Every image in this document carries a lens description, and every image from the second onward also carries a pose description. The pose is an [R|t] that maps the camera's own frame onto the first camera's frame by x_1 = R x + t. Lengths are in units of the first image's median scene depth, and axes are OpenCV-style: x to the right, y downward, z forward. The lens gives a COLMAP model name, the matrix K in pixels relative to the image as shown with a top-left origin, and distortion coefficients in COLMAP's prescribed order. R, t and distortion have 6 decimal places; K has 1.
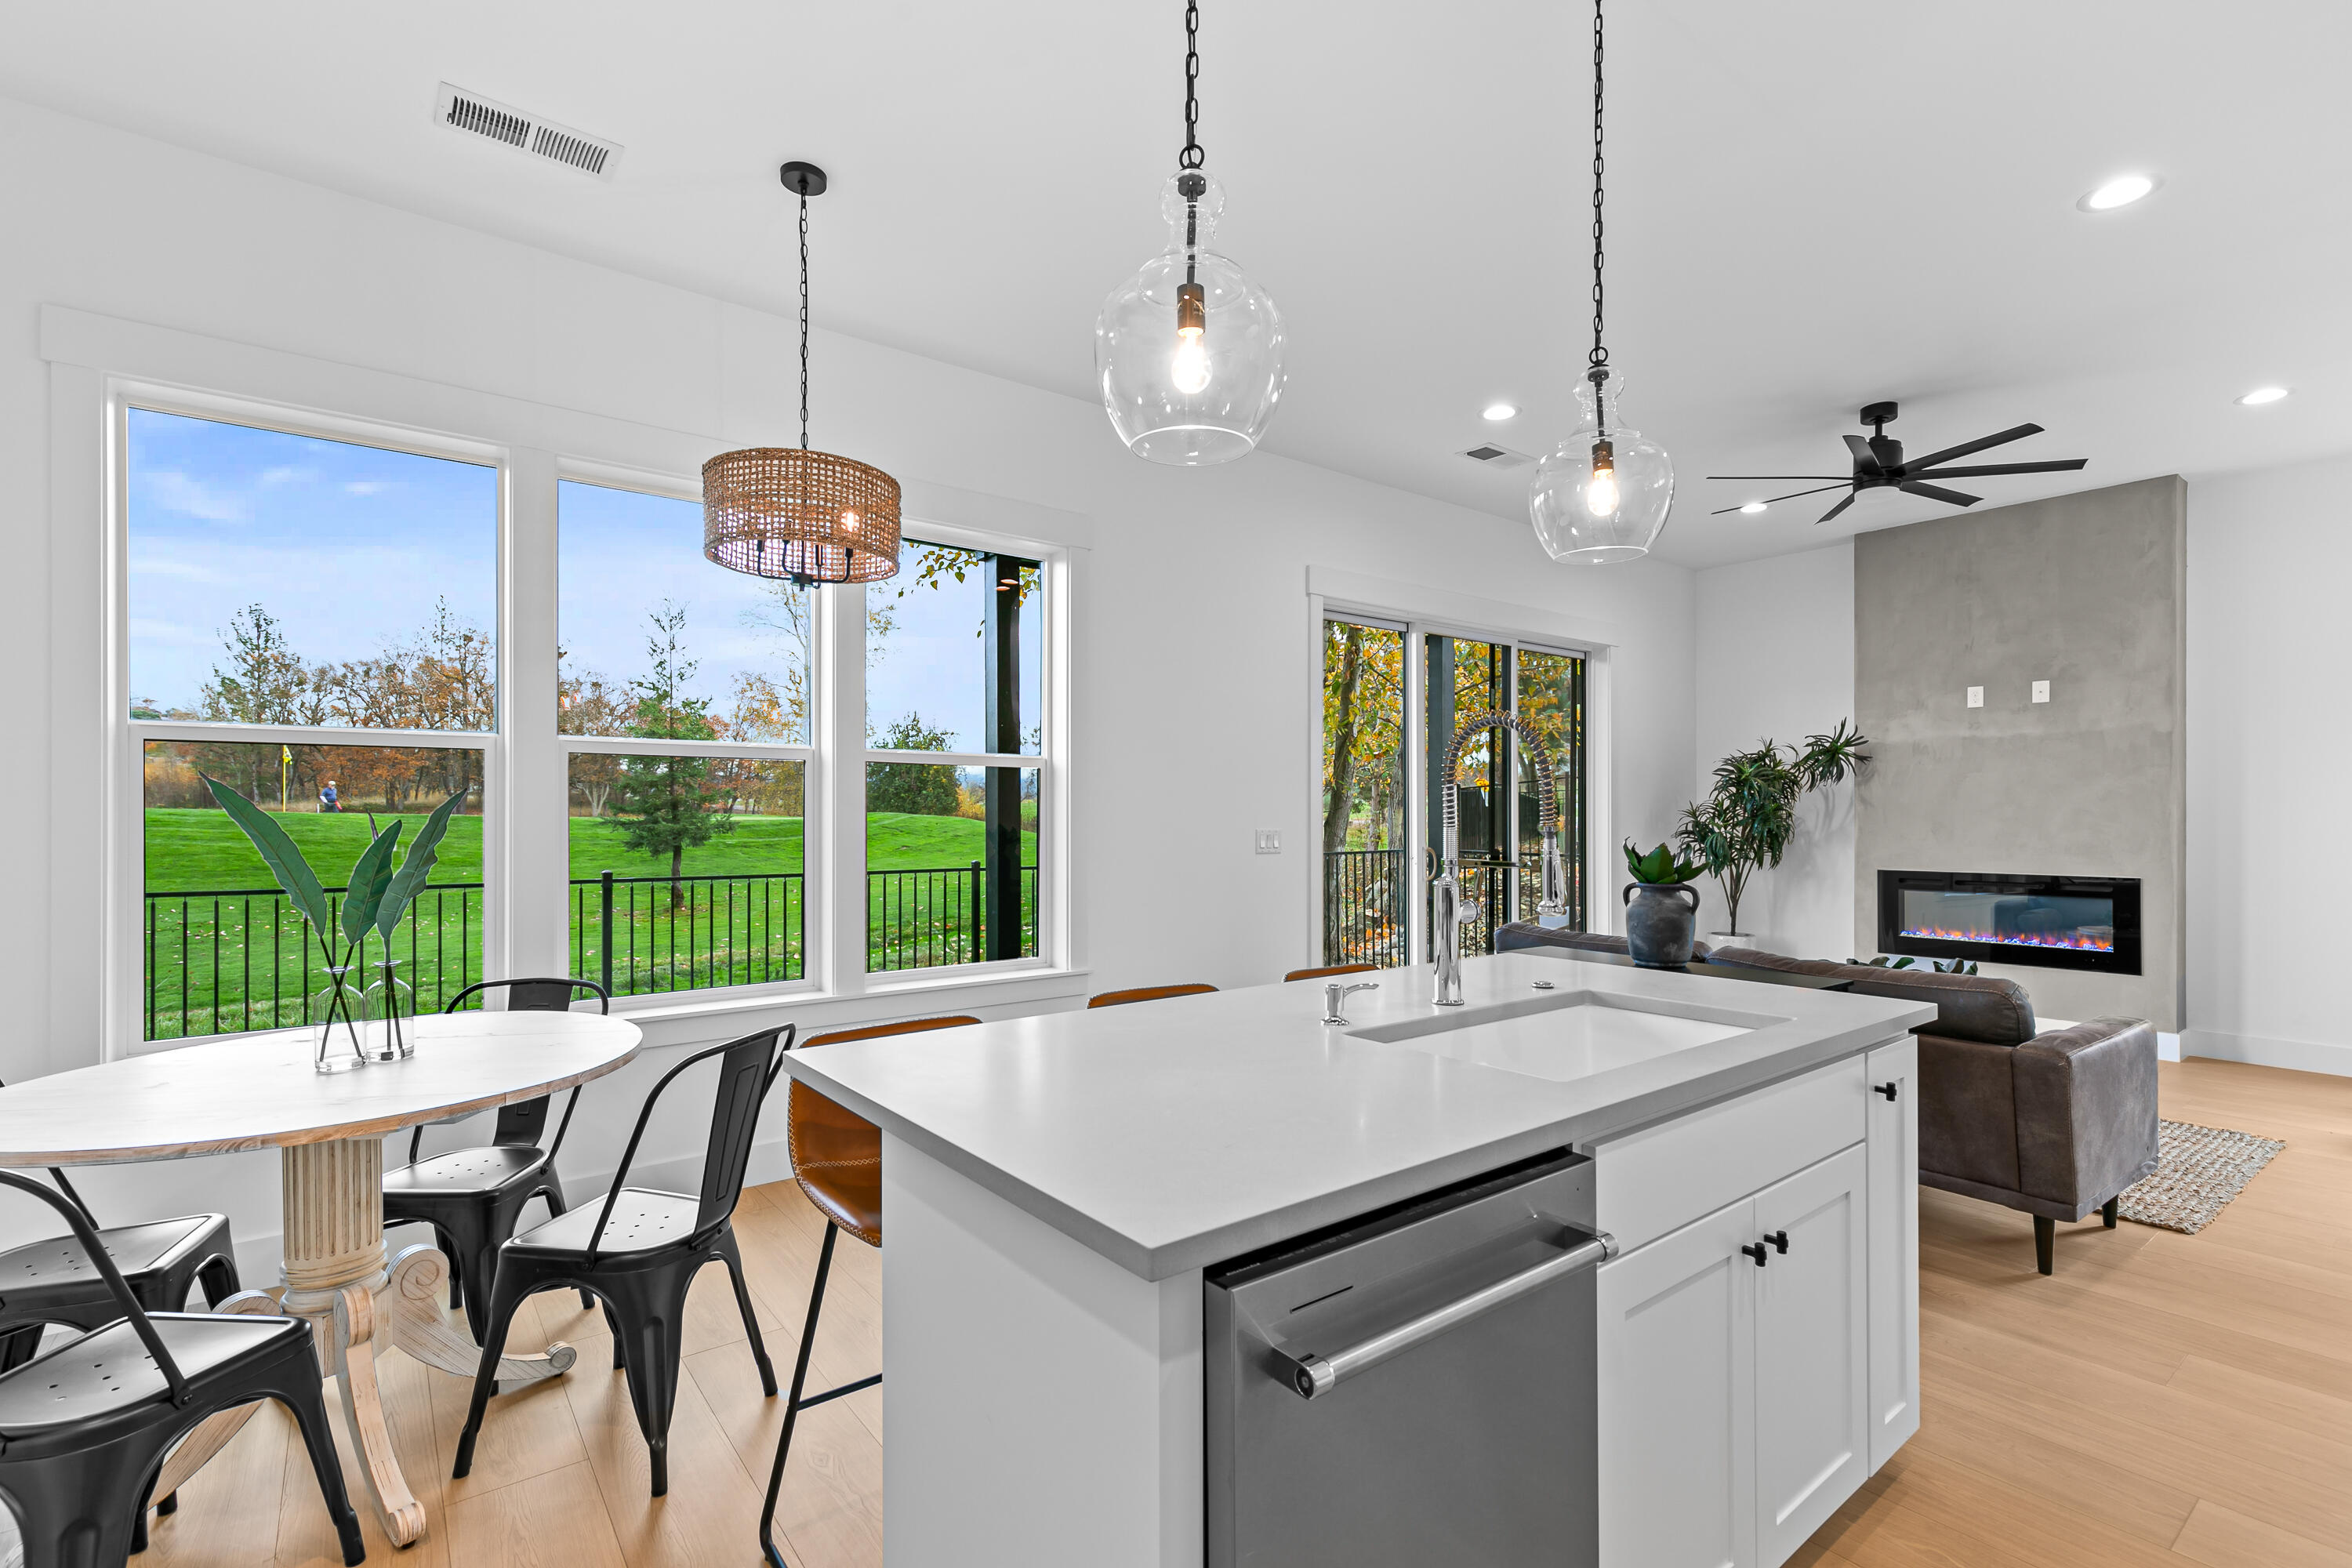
lens RADIAL K [[1076.4, 0, 1175.3], [0, 1076.4, 802.4], [0, 0, 1]] dist [0.012750, -0.001883]
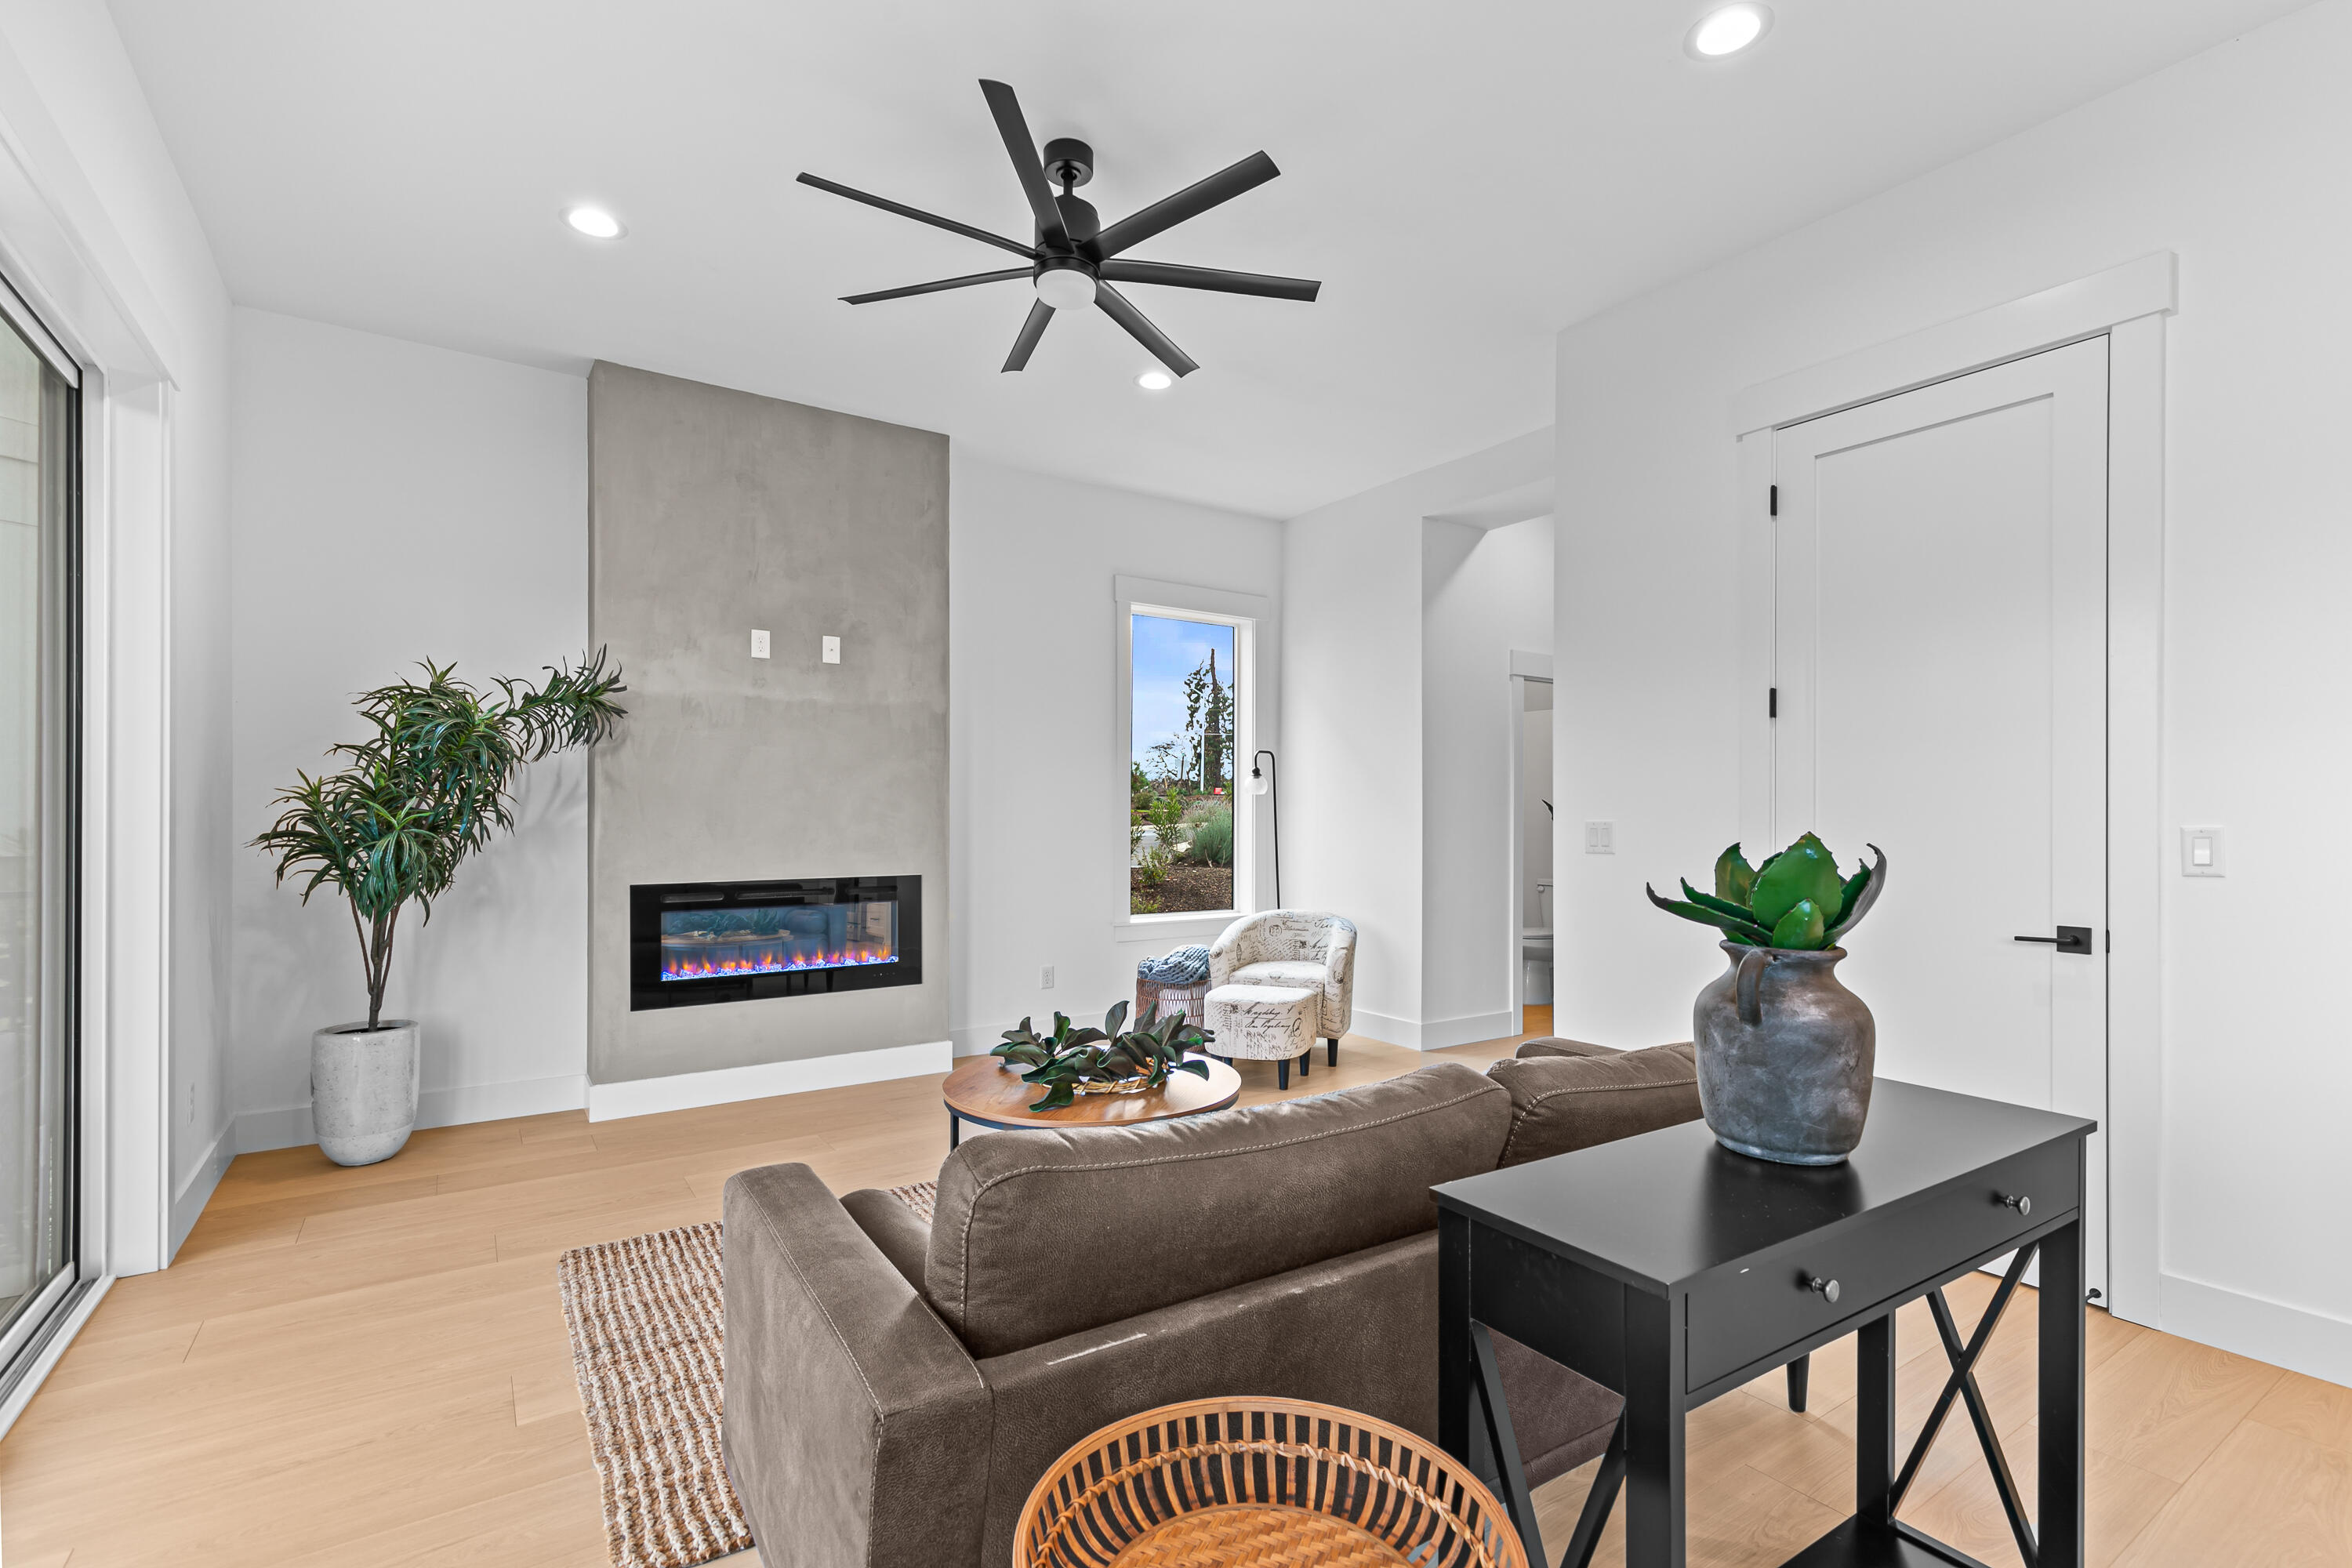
lens RADIAL K [[1076.4, 0, 1159.8], [0, 1076.4, 810.1], [0, 0, 1]] dist [0.012750, -0.001883]
pose [[0.067495, 0.008259, 0.997685, 0.018781], [-0.014308, 0.999871, -0.007309, 0.017585], [-0.997617, -0.013781, 0.067604, 0.652014]]
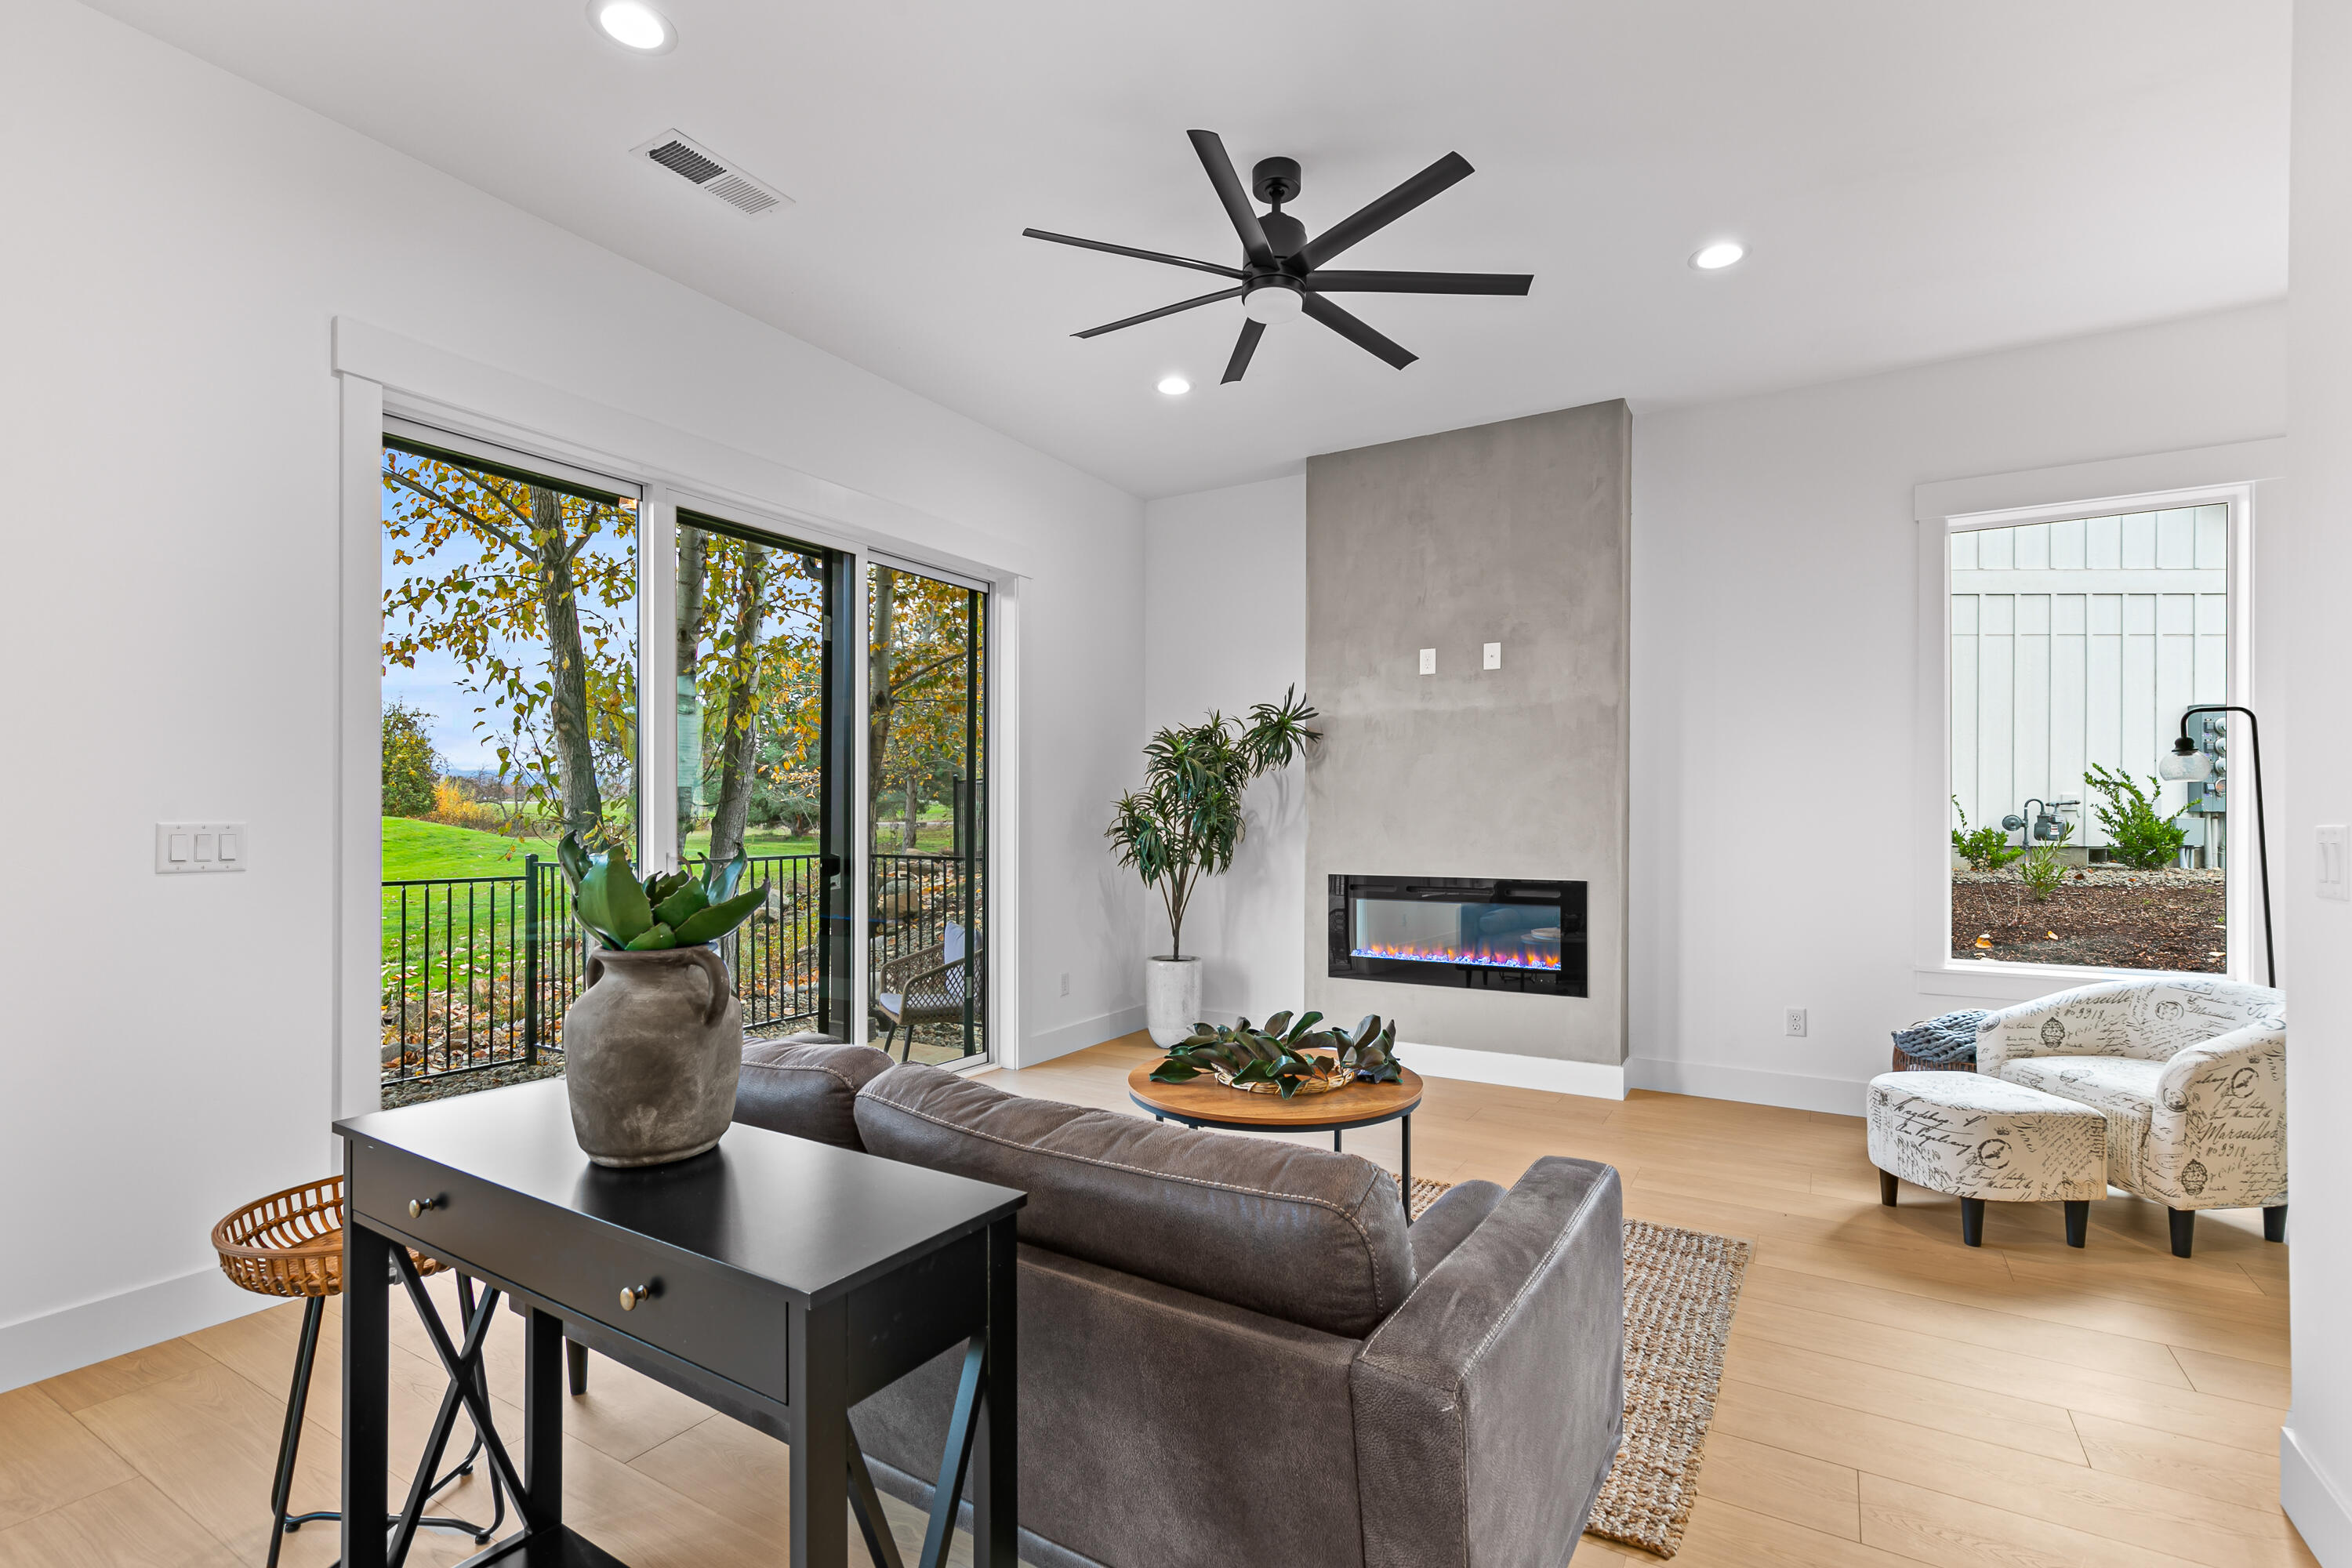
lens RADIAL K [[1076.4, 0, 1171.2], [0, 1076.4, 798.9], [0, 0, 1]] dist [0.012750, -0.001883]
pose [[0.934525, 0.007424, 0.355820, 0.260115], [-0.006116, 0.999970, -0.004803, 0.011044], [-0.355845, 0.002312, 0.934542, 0.299226]]
